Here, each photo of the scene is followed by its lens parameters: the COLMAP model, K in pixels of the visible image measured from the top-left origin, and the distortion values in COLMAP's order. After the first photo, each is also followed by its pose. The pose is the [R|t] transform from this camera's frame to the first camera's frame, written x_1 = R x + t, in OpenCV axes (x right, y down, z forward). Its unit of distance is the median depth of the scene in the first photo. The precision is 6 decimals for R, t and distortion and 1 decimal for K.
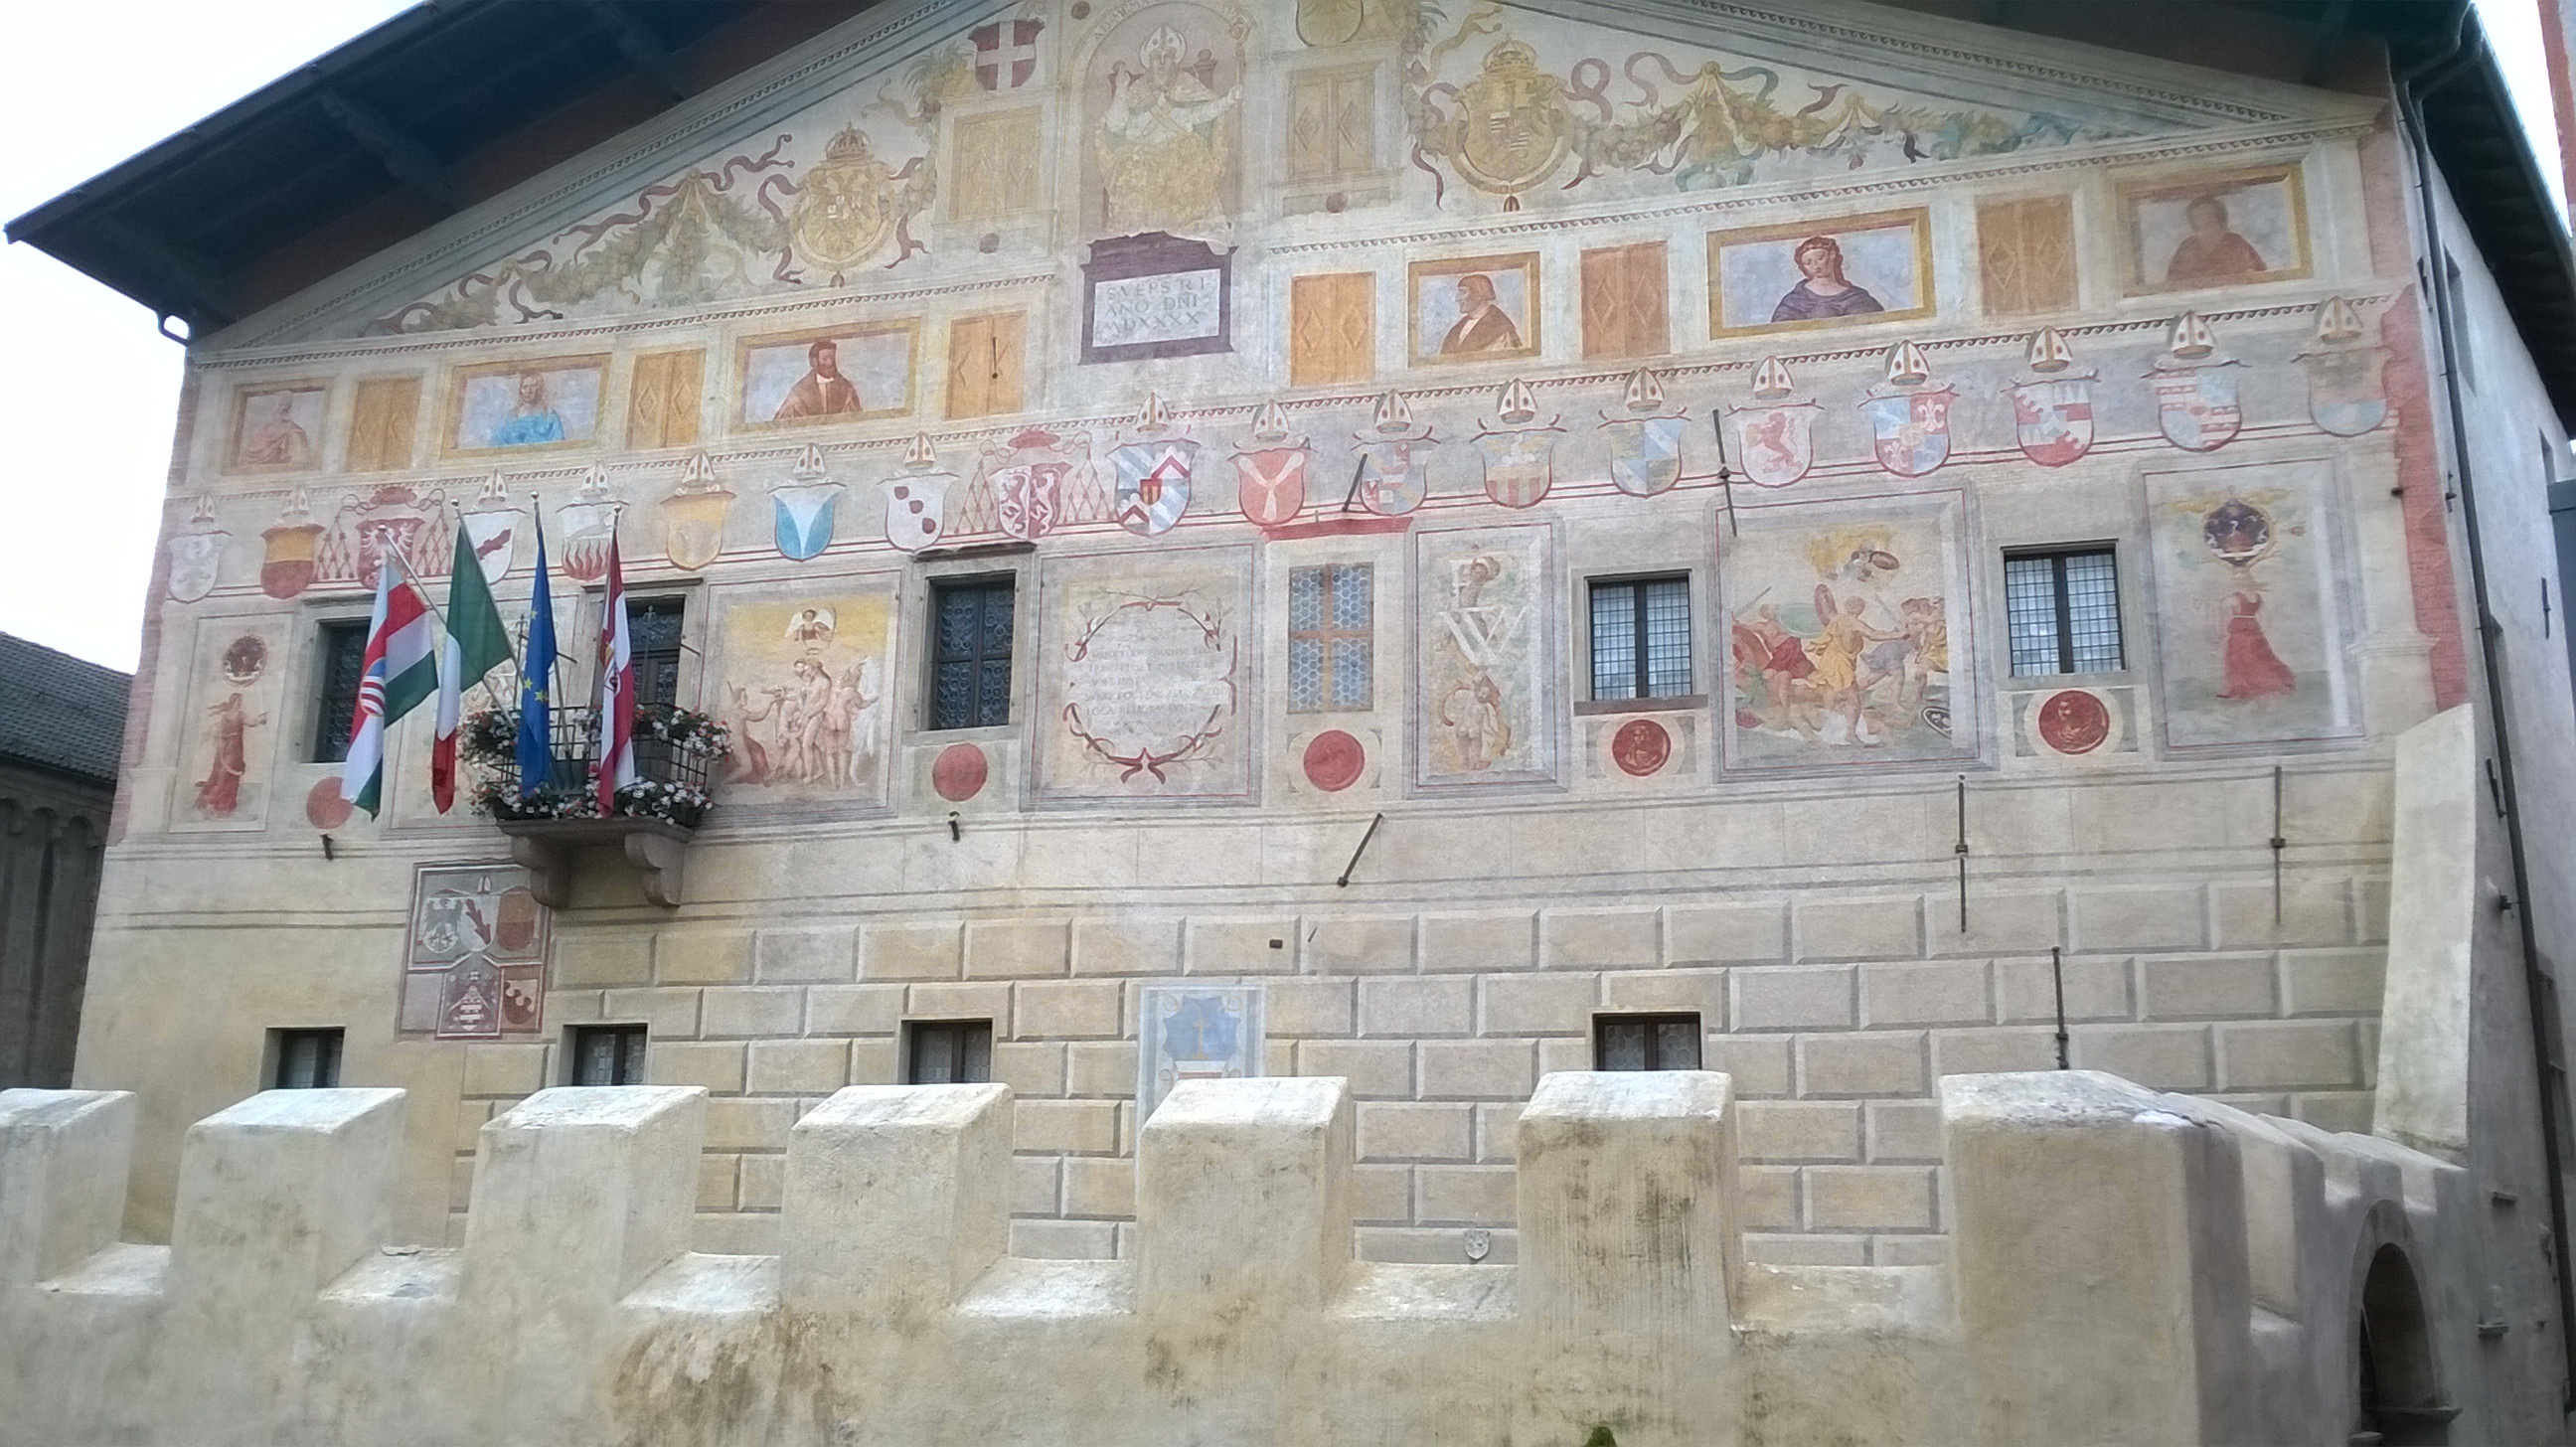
lens RADIAL K [[2152.9, 0, 1275.9], [0, 2152.9, 721.3], [0, 0, 1]] dist [-0.022025, -0.034906]
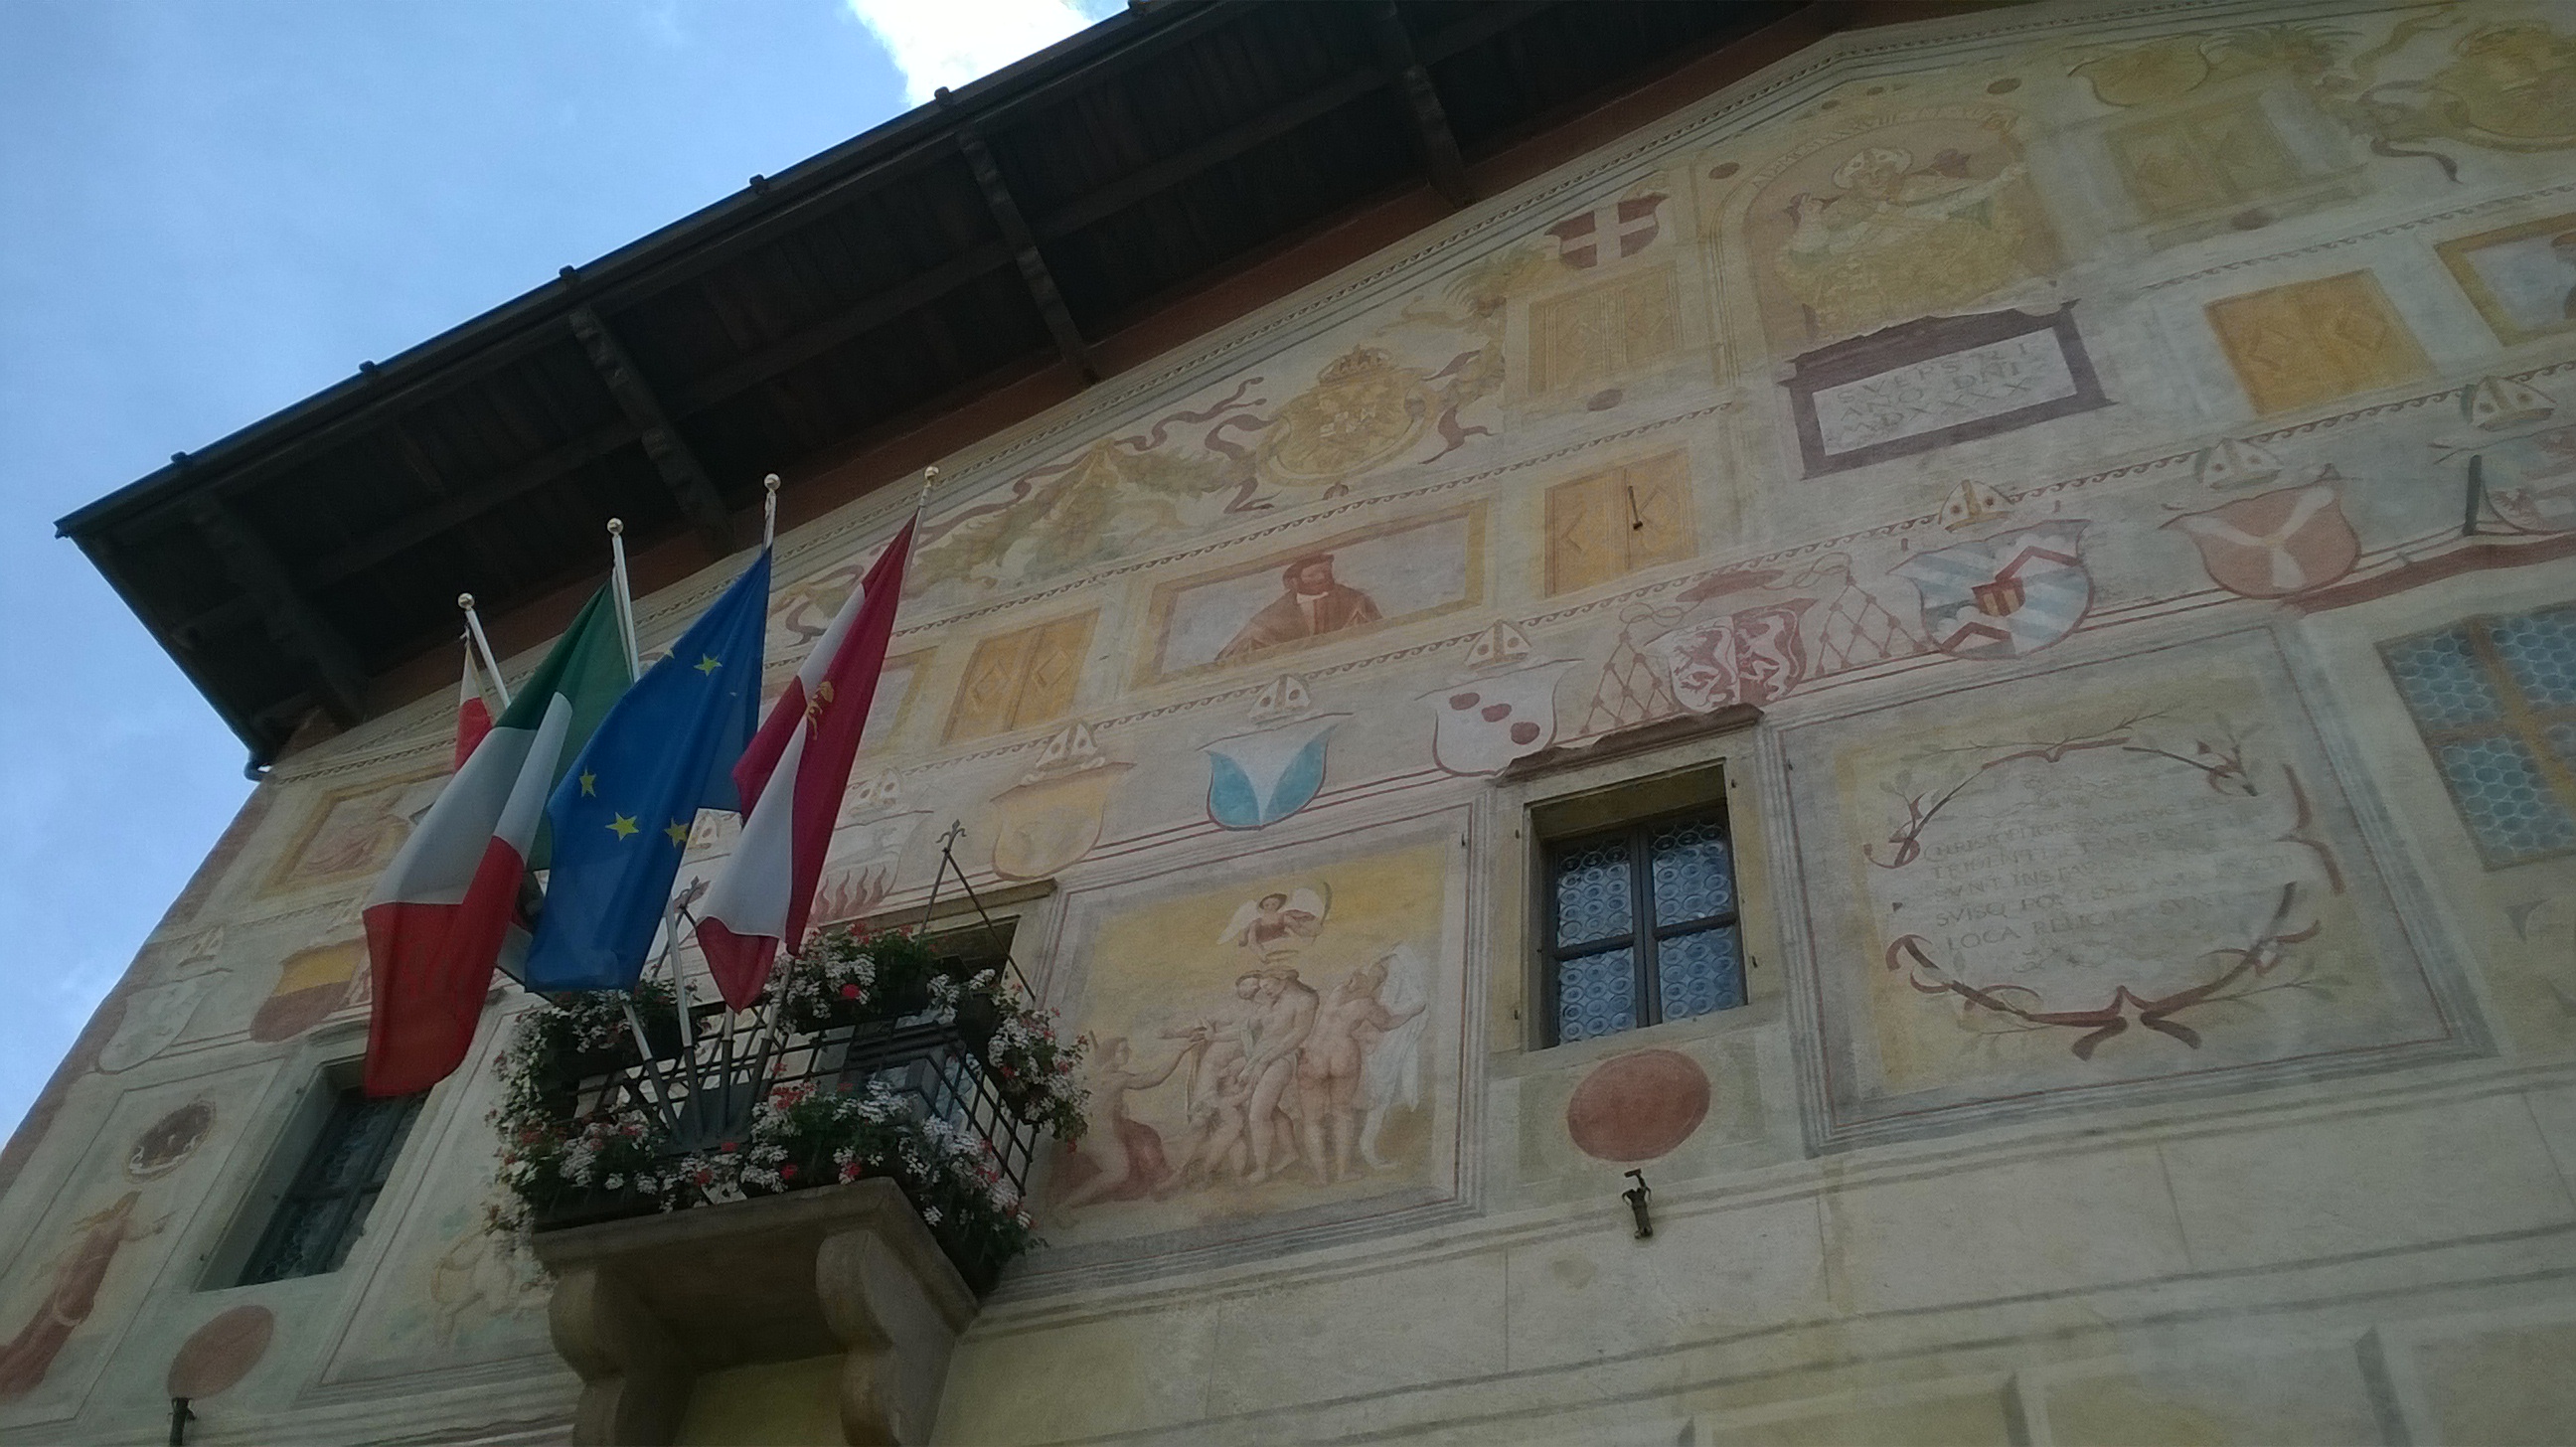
lens RADIAL K [[2152.9, 0, 1295.3], [0, 2152.9, 722.4], [0, 0, 1]] dist [-0.022025, -0.034906]
pose [[0.992710, -0.028924, -0.117004, -0.156218], [-0.047578, 0.797898, -0.600912, 0.207841], [0.110738, 0.602098, 0.790705, 0.603572]]
